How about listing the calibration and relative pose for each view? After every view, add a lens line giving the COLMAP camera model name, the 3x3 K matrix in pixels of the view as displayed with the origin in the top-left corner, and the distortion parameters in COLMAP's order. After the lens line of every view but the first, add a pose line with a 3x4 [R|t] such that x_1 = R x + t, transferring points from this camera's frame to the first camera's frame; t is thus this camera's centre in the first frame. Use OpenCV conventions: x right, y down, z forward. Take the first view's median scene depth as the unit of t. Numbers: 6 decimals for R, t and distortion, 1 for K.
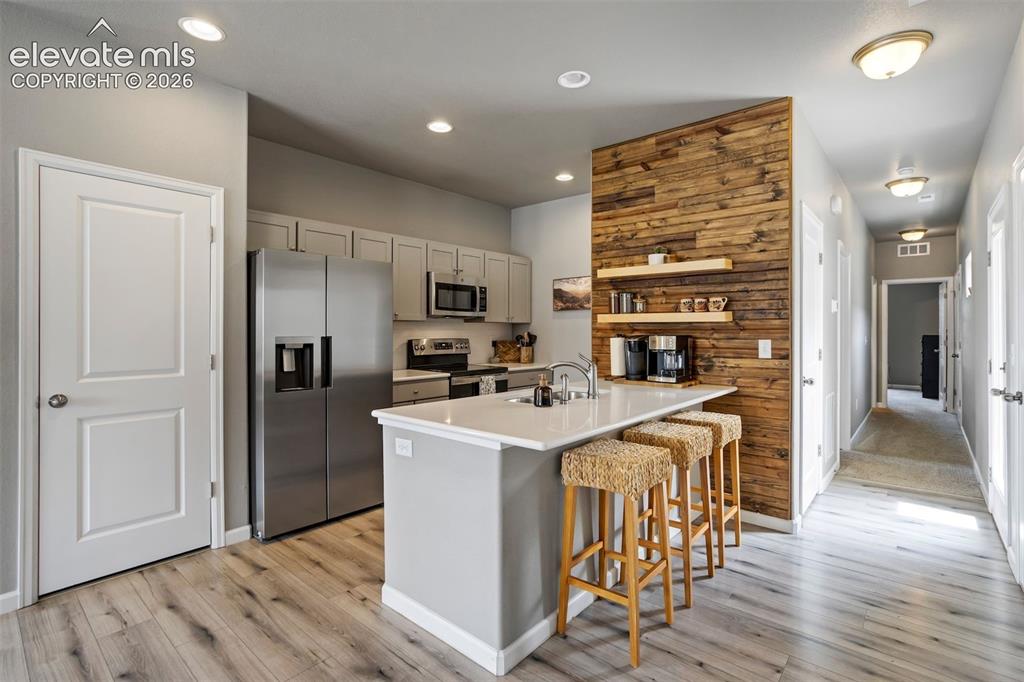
lens RADIAL K [[478.0, 0, 511.1], [0, 478.0, 329.7], [0, 0, 1]] dist [-0.024056, 0.009812]
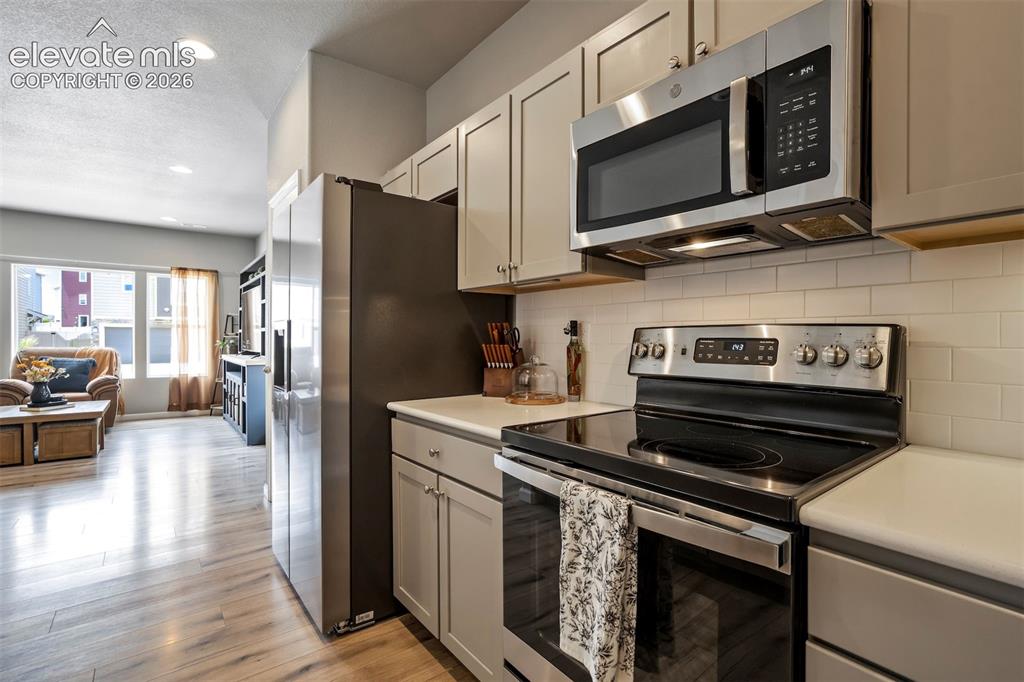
lens RADIAL K [[478.0, 0, 525.5], [0, 478.0, 341.8], [0, 0, 1]] dist [-0.024056, 0.009812]
pose [[-0.171154, 0.005264, -0.985230, 0.204847], [0.000841, 0.999986, 0.005197, 0.036818], [0.985244, 0.000061, -0.171156, 1.244515]]
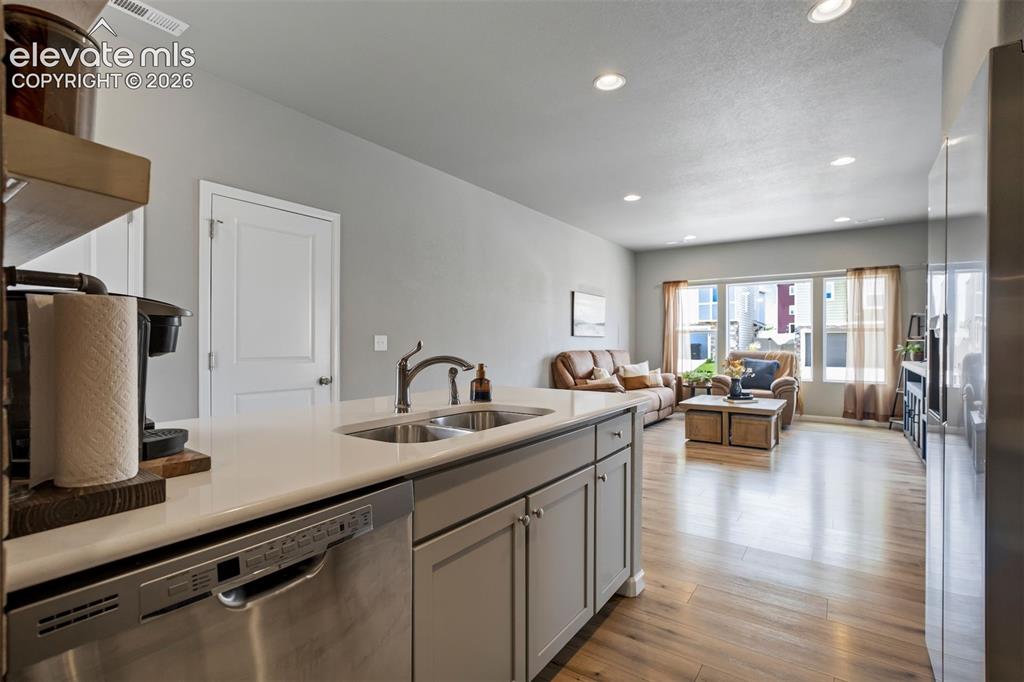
lens RADIAL K [[478.0, 0, 510.5], [0, 478.0, 343.7], [0, 0, 1]] dist [-0.024056, 0.009812]
pose [[-0.994066, -0.000009, -0.108778, 0.078650], [0.000129, 0.999999, -0.001261, 0.037923], [0.108778, -0.001267, -0.994065, 1.204293]]
